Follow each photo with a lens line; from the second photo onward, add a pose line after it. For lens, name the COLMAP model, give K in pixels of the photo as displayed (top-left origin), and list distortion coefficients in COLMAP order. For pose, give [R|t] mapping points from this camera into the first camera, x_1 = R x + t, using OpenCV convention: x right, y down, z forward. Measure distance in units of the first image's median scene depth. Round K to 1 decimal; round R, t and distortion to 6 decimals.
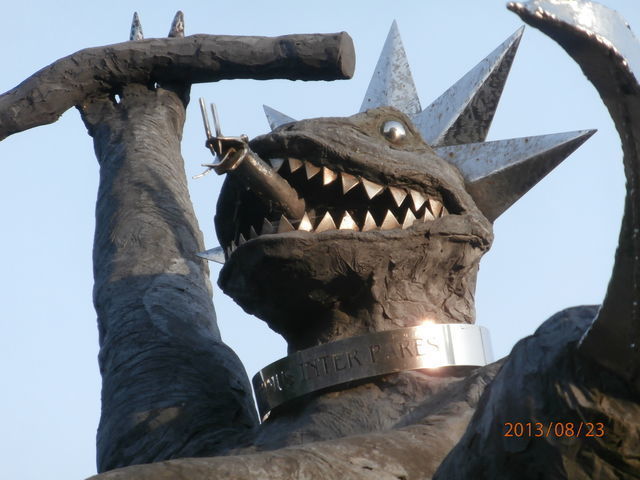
lens RADIAL K [[4740.1, 0, 320.9], [0, 4740.1, 240.9], [0, 0, 1]] dist [0.054930, 0.000000]
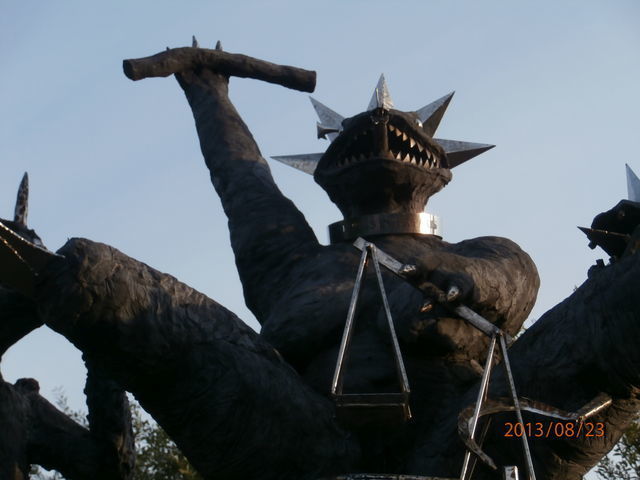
lens RADIAL K [[2047.8, 0, 320.1], [0, 2047.8, 240.0], [0, 0, 1]] dist [-0.059304, 0.000000]
pose [[0.857529, 0.217533, 0.466180, -0.451320], [-0.212177, 0.975087, -0.064709, 0.099412], [-0.468642, -0.043423, 0.882320, 0.196882]]
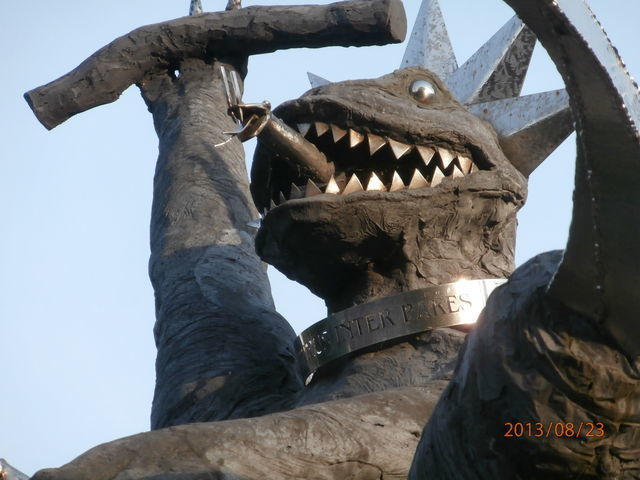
lens RADIAL K [[4740.1, 0, 319.5], [0, 4740.1, 239.7], [0, 0, 1]] dist [0.054930, 0.000000]
pose [[0.996419, -0.048832, -0.069027, 0.061959], [0.048934, 0.998802, -0.000213, 0.007568], [0.068954, -0.003165, 0.997615, -0.000839]]
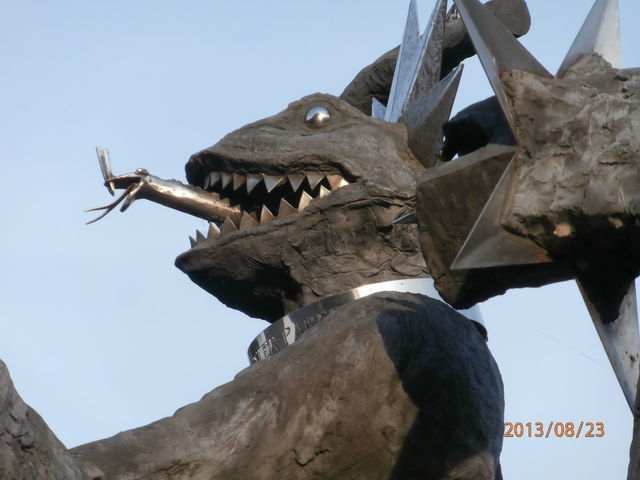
lens RADIAL K [[4740.1, 0, 320.3], [0, 4740.1, 239.3], [0, 0, 1]] dist [0.054930, 0.000000]
pose [[0.745691, -0.243808, -0.620083, 0.667348], [0.253926, 0.964402, -0.073826, 0.081646], [0.616009, -0.102403, 0.781055, 0.179903]]
